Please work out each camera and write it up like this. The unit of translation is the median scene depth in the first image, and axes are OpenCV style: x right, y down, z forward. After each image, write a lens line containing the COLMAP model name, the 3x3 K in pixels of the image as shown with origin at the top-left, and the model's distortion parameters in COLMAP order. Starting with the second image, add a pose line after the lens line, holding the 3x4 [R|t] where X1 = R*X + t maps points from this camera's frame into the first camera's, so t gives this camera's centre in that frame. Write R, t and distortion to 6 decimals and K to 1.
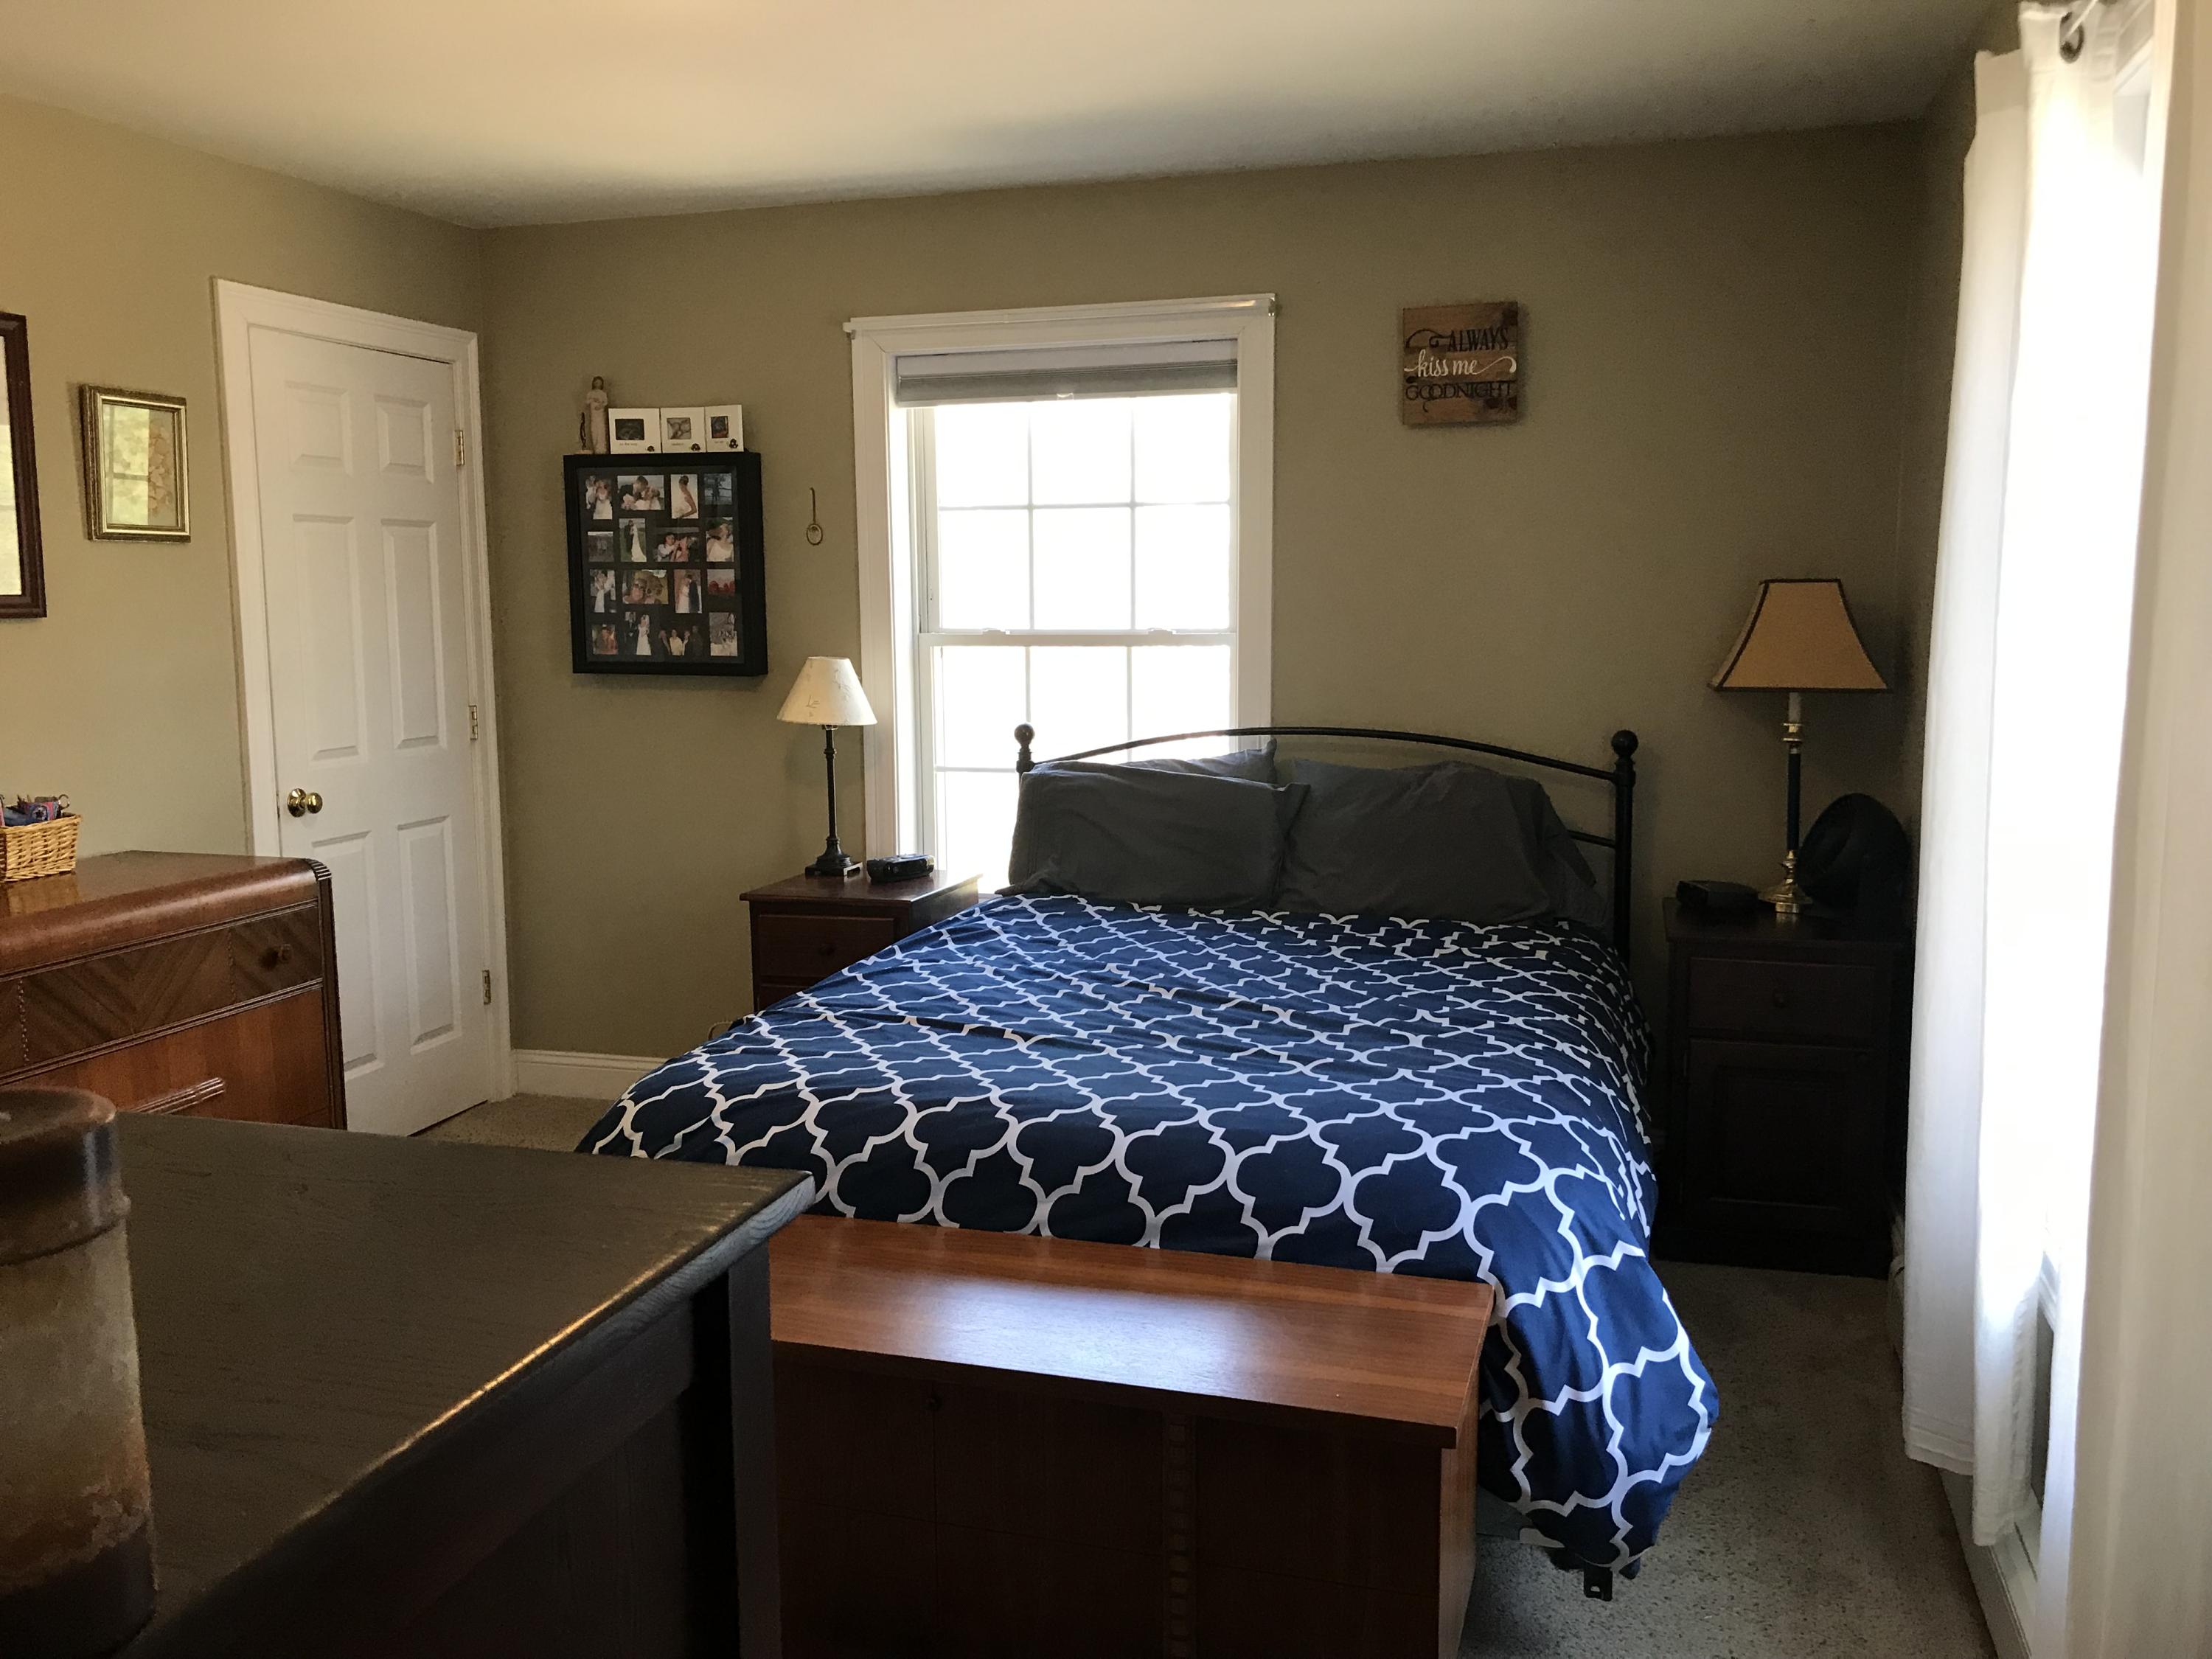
lens RADIAL K [[1813.1, 0, 1100.5], [0, 1813.1, 805.2], [0, 0, 1]] dist [-0.011967, 0.054849]
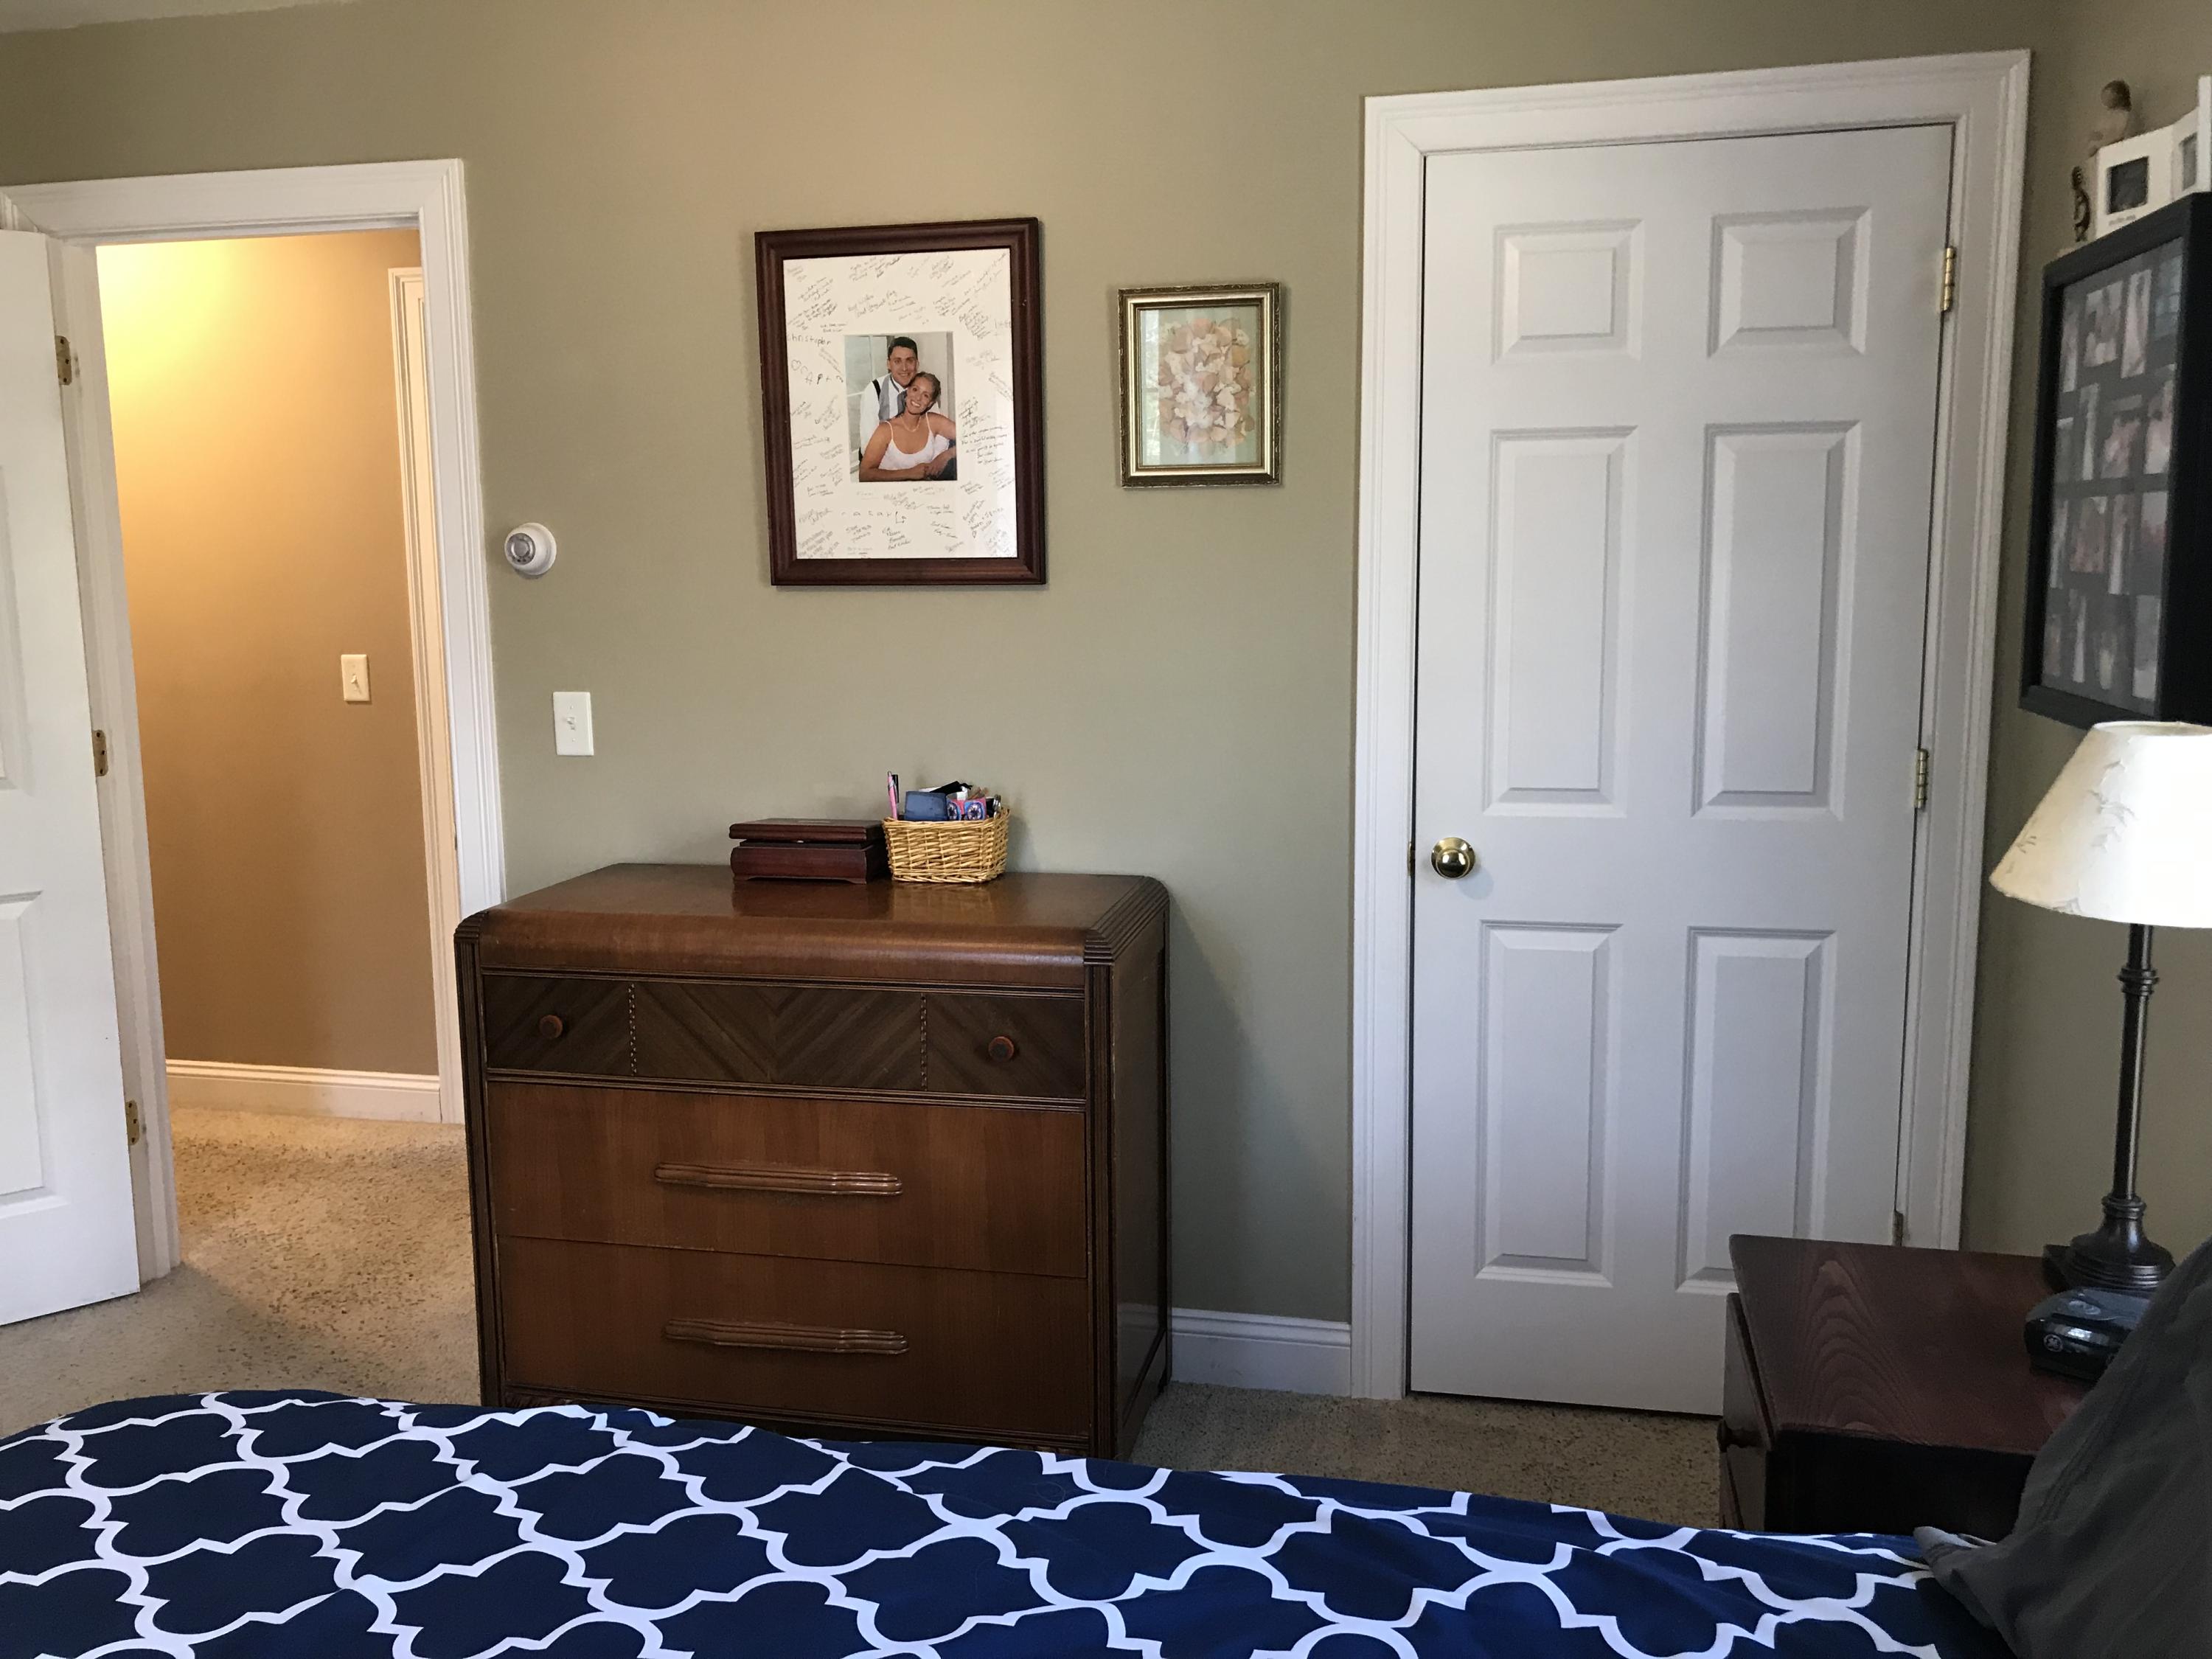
lens RADIAL K [[1823.3, 0, 1105.4], [0, 1823.3, 809.7], [0, 0, 1]] dist [0.072189, -0.090651]
pose [[0.080722, 0.145339, -0.986083, 0.237879], [-0.109189, 0.984647, 0.136189, -0.104836], [0.990738, 0.096676, 0.095352, 0.850086]]
